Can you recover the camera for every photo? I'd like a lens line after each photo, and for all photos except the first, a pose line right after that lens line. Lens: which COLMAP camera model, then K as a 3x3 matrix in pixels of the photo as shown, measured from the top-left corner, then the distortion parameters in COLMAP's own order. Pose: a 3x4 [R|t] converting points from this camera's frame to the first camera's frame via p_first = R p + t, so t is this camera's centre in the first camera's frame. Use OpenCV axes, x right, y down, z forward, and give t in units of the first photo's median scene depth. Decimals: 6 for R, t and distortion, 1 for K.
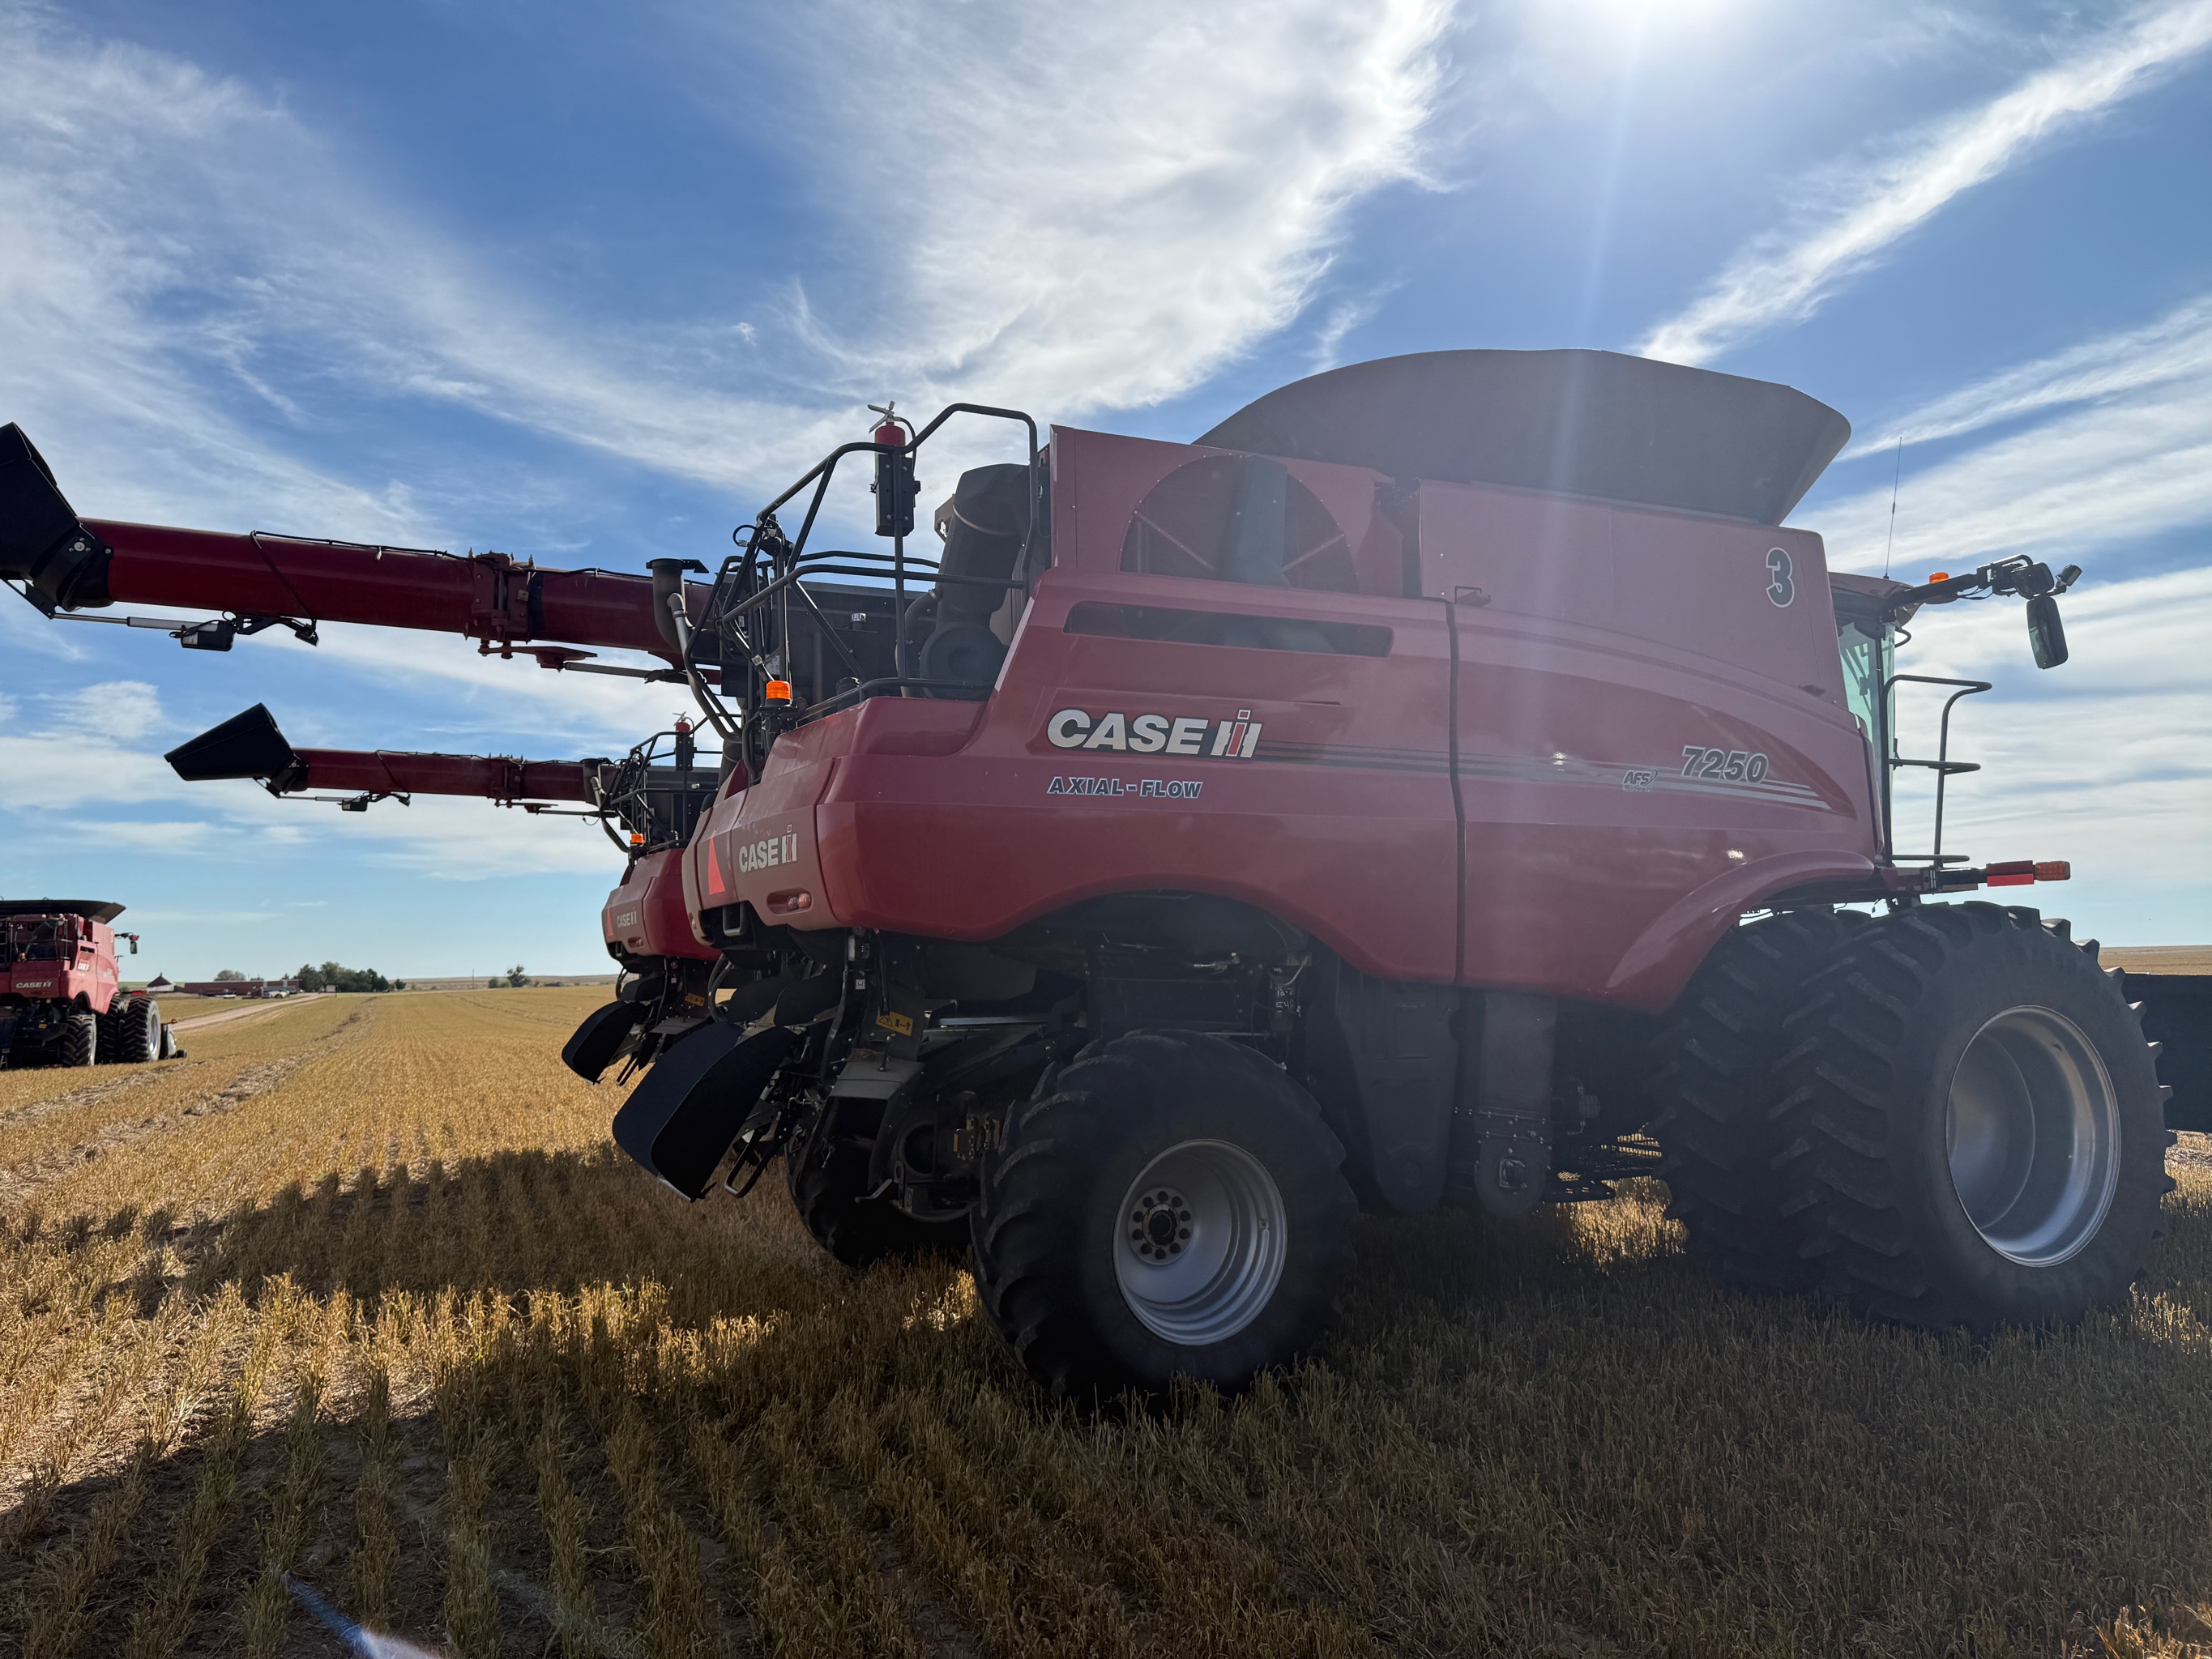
lens RADIAL K [[1581.6, 0, 1106.8], [0, 1581.6, 841.1], [0, 0, 1]] dist [0.013526, -0.027012]
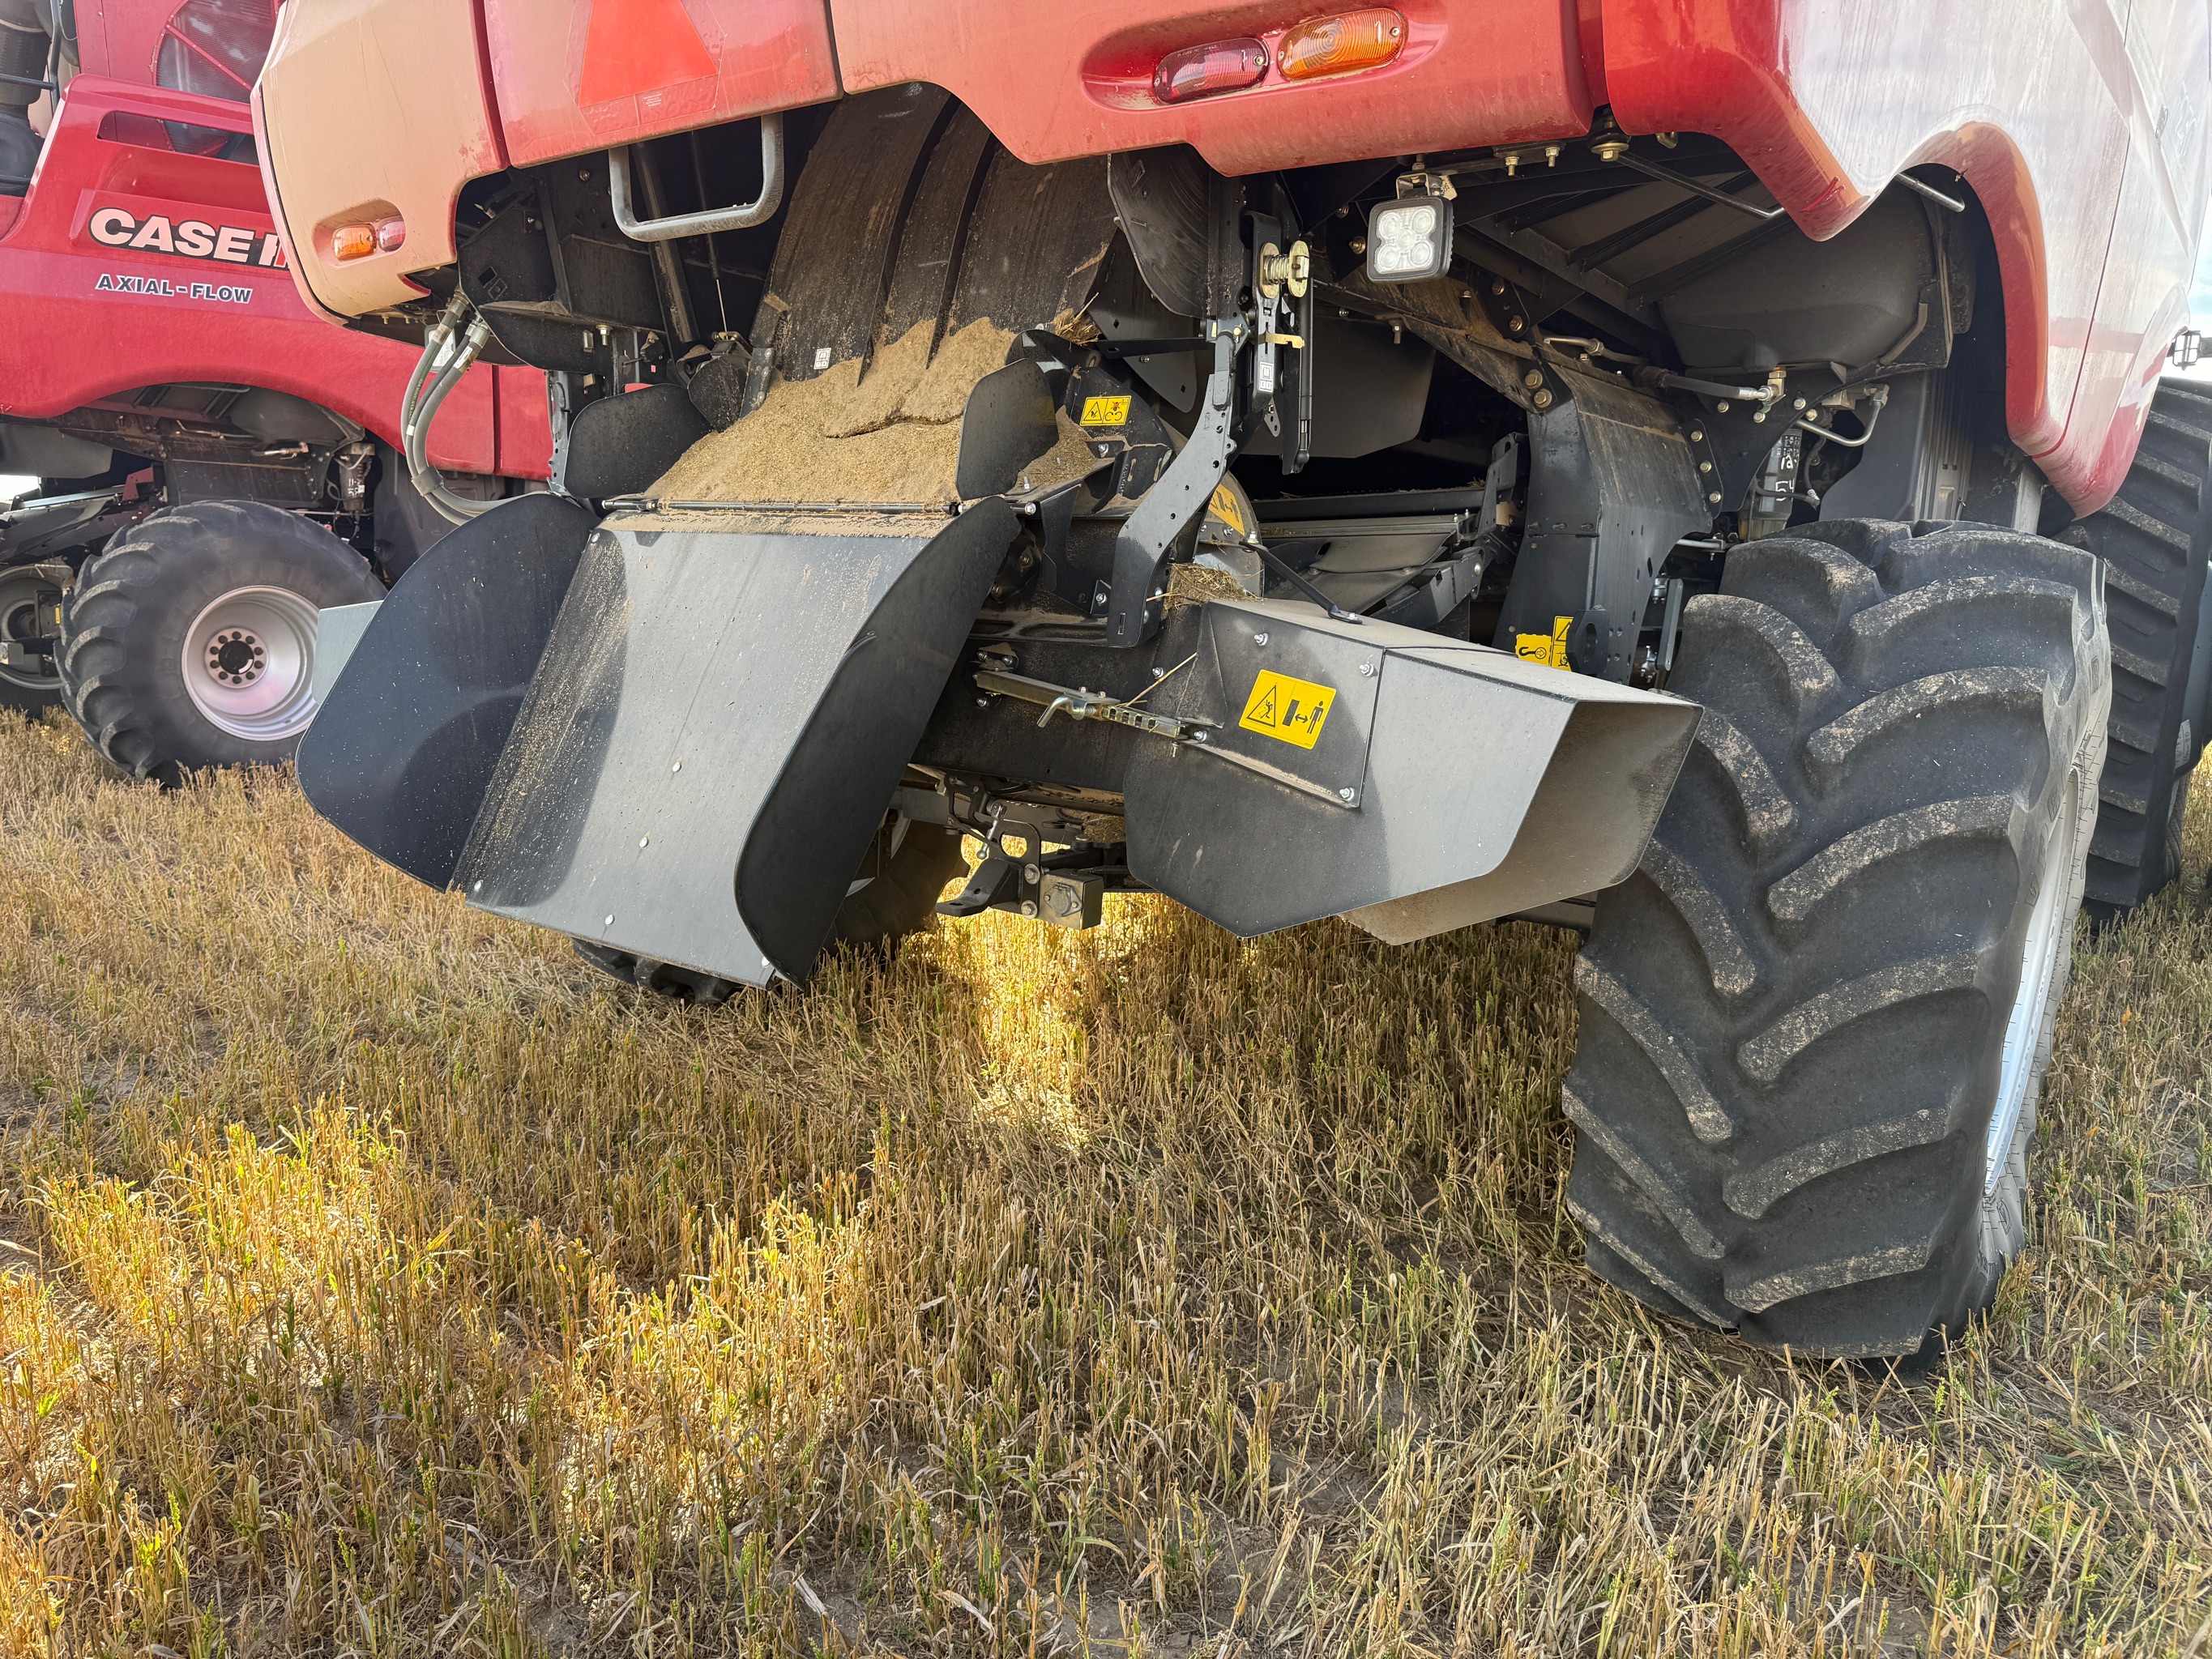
lens RADIAL K [[1581.6, 0, 1101.9], [0, 1581.6, 850.9], [0, 0, 1]] dist [0.013526, -0.027012]
pose [[0.897365, -0.059848, 0.437211, 0.089601], [-0.067198, 0.960674, 0.269425, 0.005809], [-0.436142, -0.271152, 0.858054, -0.405342]]
